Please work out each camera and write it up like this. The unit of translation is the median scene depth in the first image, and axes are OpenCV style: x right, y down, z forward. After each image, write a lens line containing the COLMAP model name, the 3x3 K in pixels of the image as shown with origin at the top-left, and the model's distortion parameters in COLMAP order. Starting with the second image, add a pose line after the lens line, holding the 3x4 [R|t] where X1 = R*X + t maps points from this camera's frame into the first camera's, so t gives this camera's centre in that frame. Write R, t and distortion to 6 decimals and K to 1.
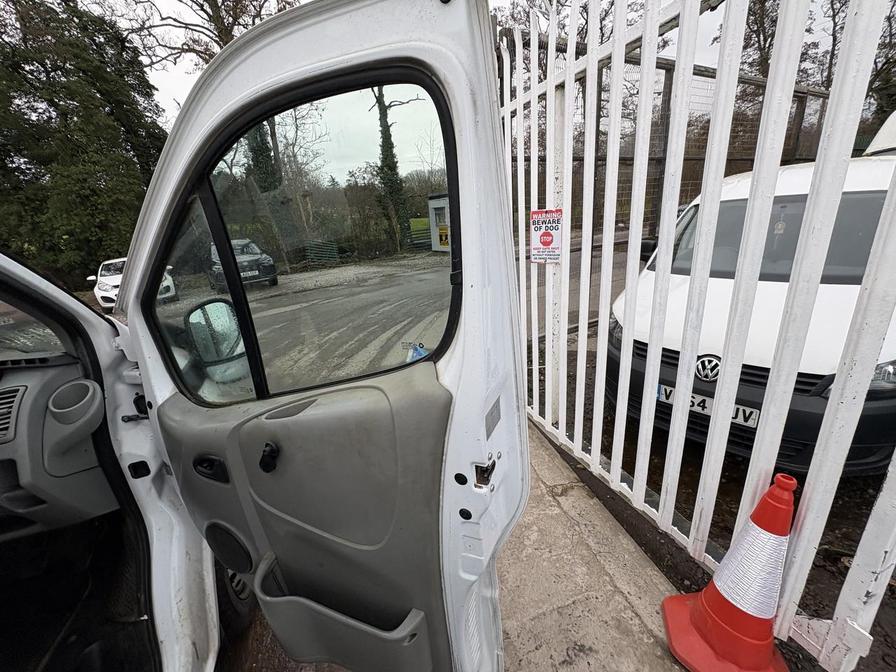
lens RADIAL K [[355.6, 0, 447.4], [0, 355.6, 337.1], [0, 0, 1]] dist [-0.000920, -0.000358]
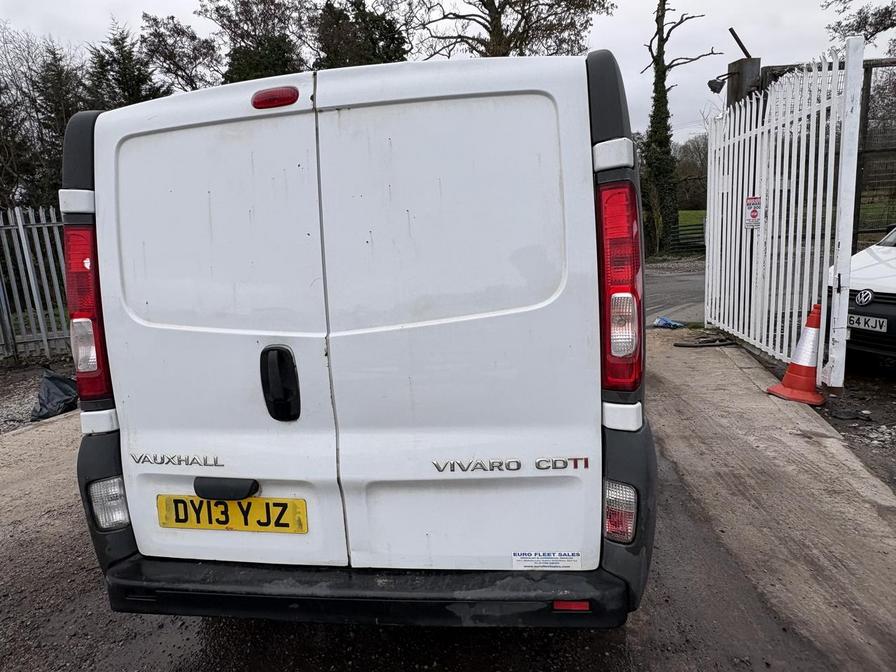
lens RADIAL K [[568.0, 0, 437.9], [0, 568.0, 337.1], [0, 0, 1]] dist [-0.007759, 0.011945]
pose [[0.877968, 0.114930, -0.464718, 0.031944], [-0.162007, 0.984807, -0.062517, 0.080948], [0.450473, 0.130175, 0.883249, -0.225363]]
